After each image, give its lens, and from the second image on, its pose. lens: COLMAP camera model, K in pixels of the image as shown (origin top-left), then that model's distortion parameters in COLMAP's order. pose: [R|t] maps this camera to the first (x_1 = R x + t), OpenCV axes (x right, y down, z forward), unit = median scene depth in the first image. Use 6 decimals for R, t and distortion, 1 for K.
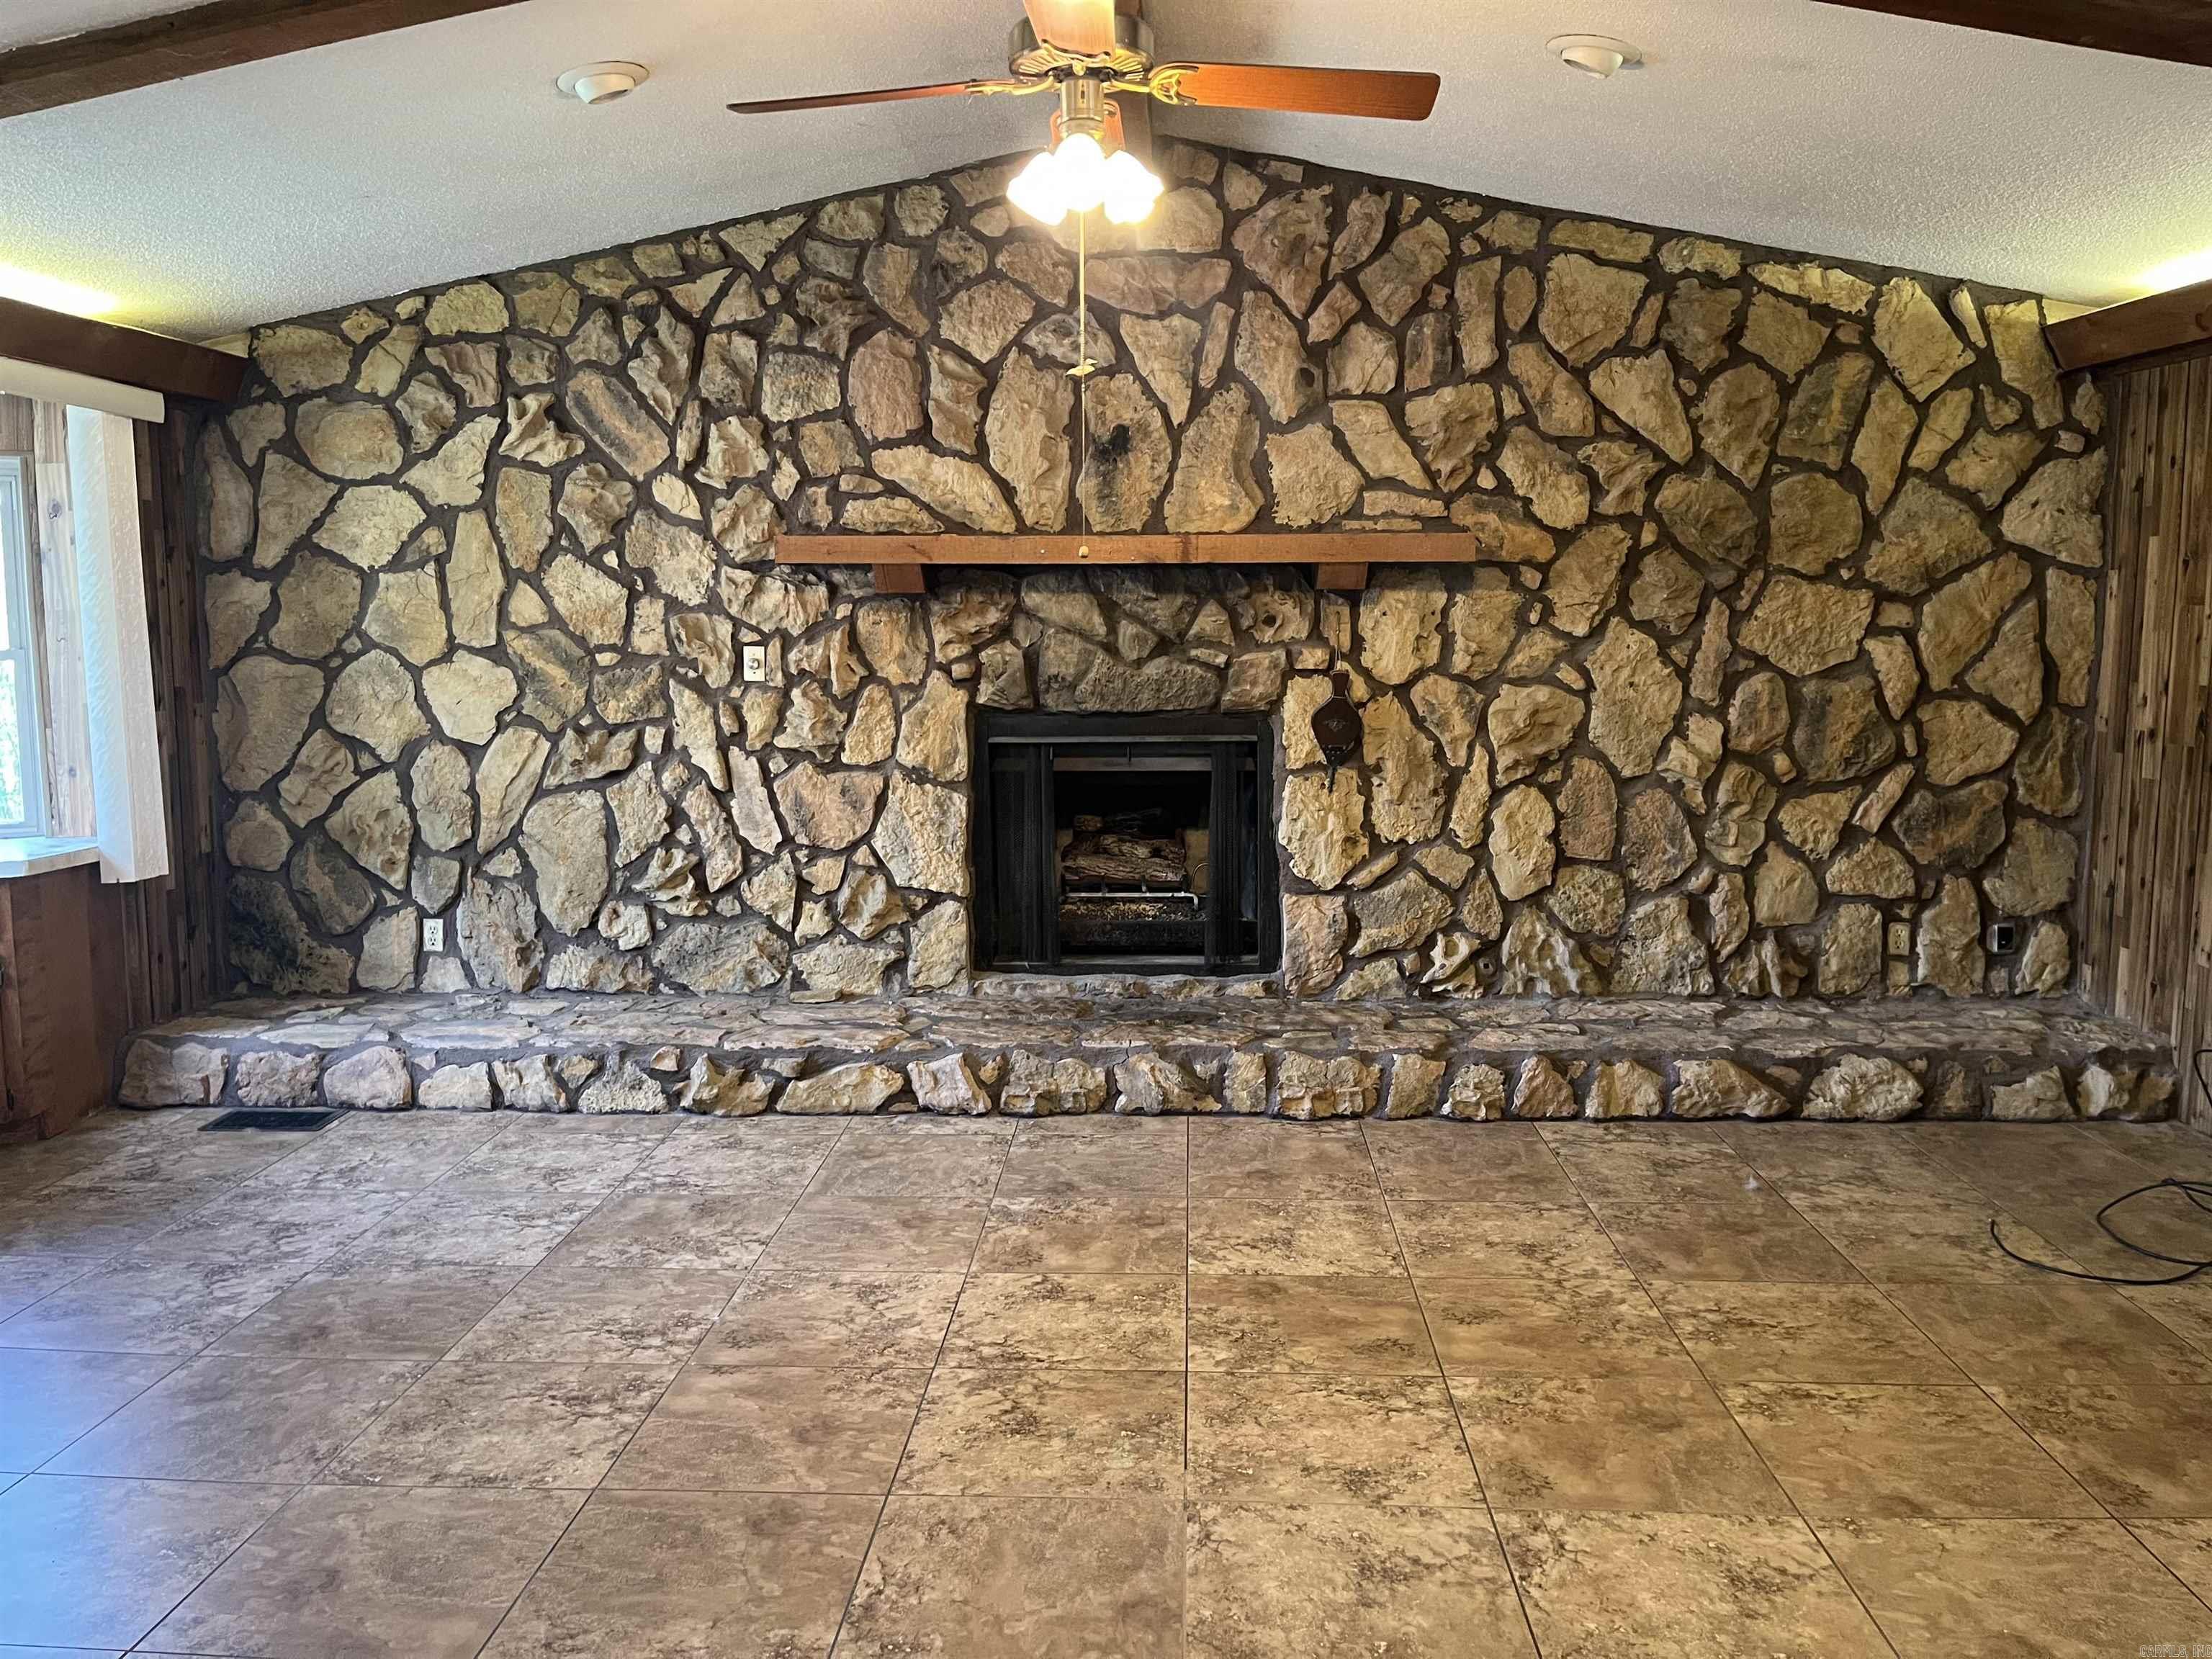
lens RADIAL K [[1640.1, 0, 1106.0], [0, 1640.1, 829.5], [0, 0, 1]] dist [0.068384, -0.109548]
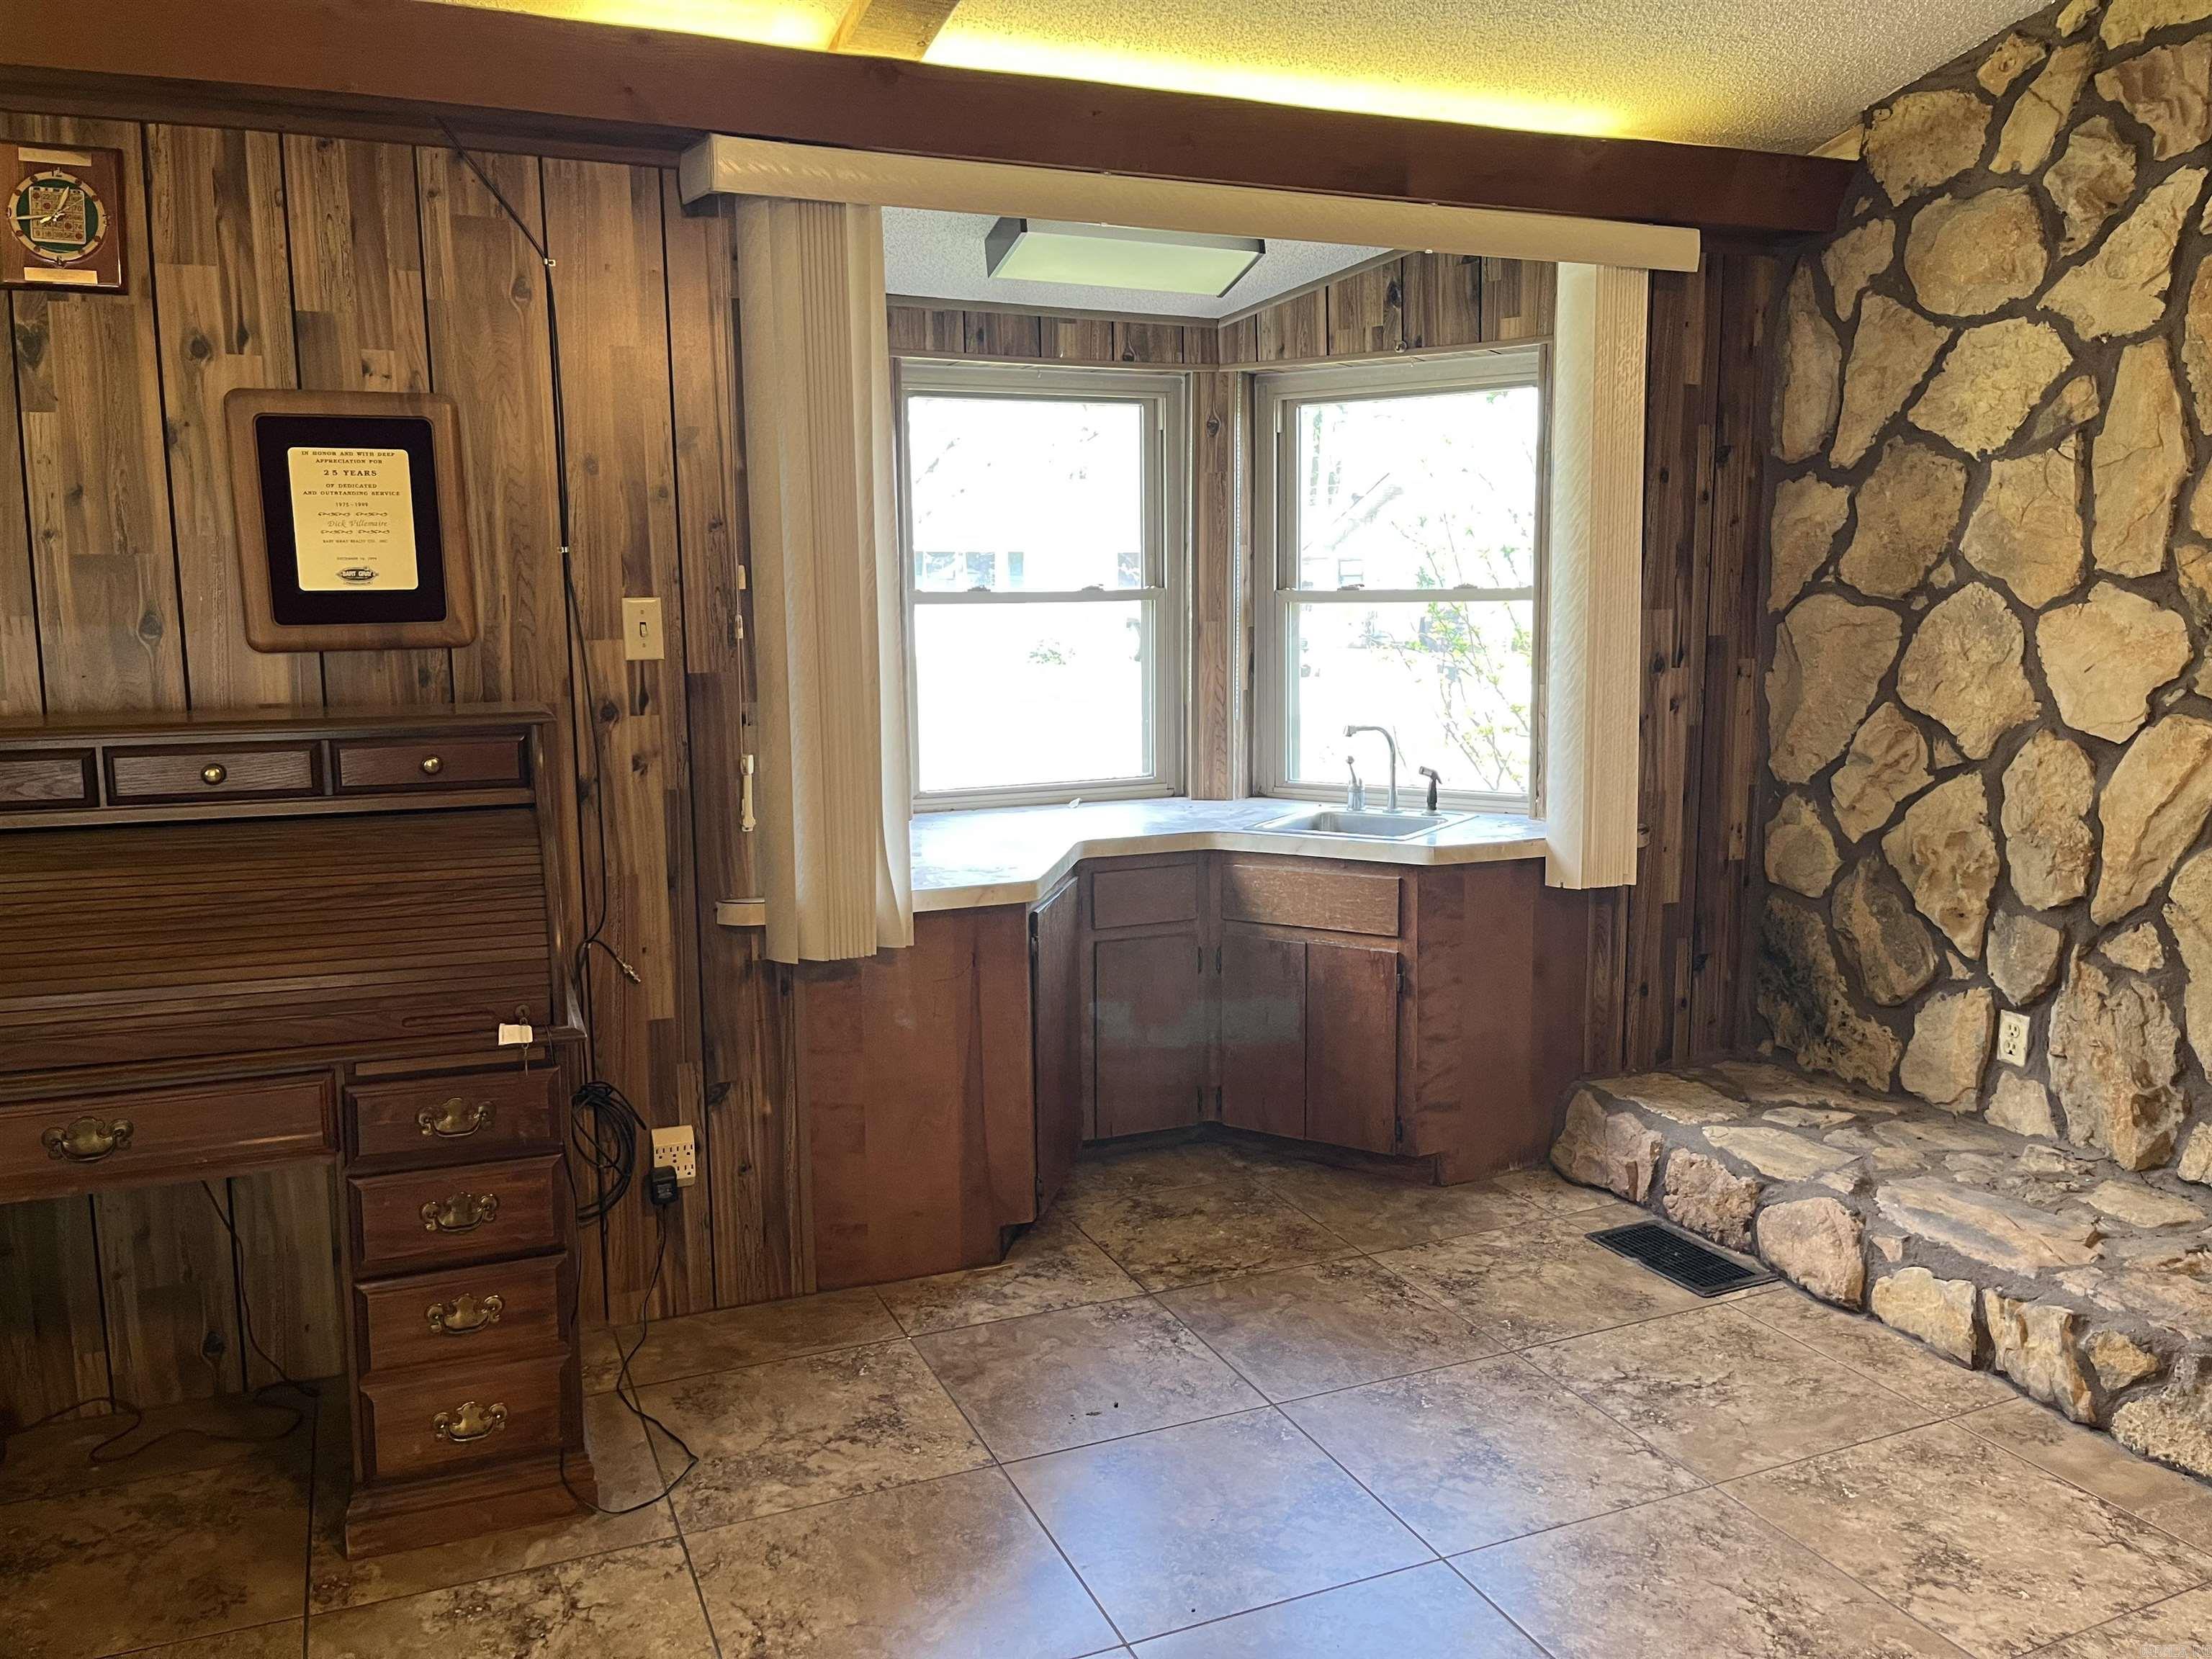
lens RADIAL K [[1640.1, 0, 1106.0], [0, 1640.1, 829.5], [0, 0, 1]] dist [0.068384, -0.109548]
pose [[0.426738, 0.121717, -0.896147, 0.000857], [-0.094614, 0.991473, 0.089610, -0.040074], [0.899412, 0.046548, 0.434616, 0.427824]]
